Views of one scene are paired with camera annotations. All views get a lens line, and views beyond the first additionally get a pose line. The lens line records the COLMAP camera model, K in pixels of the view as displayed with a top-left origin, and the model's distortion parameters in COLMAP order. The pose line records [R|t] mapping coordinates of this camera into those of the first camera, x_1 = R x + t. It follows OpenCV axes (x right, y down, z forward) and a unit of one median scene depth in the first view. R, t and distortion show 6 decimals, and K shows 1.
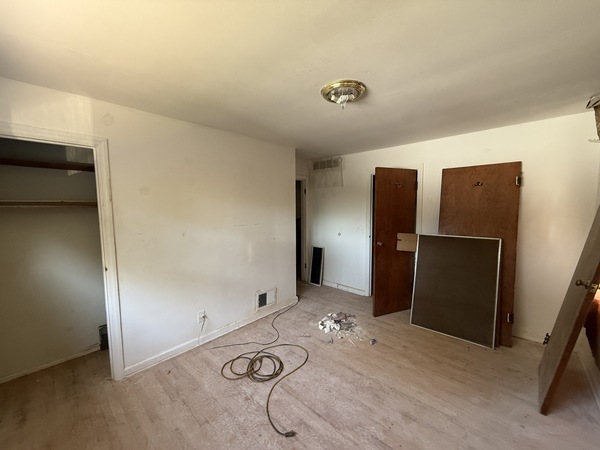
lens RADIAL K [[239.4, 0, 300.0], [0, 239.4, 224.6], [0, 0, 1]] dist [0.000107, 0.000285]
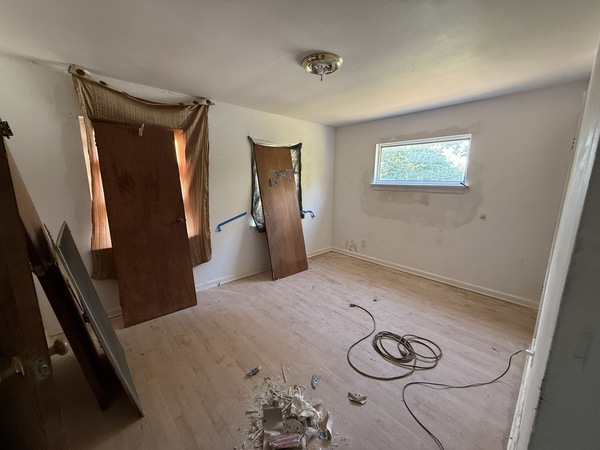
lens RADIAL K [[239.4, 0, 299.2], [0, 239.4, 224.0], [0, 0, 1]] dist [0.000107, 0.000285]
pose [[-0.995935, -0.014305, 0.088934, 0.159229], [0.010049, 0.963500, 0.267520, -0.132930], [-0.089514, 0.267326, -0.959439, 2.010785]]
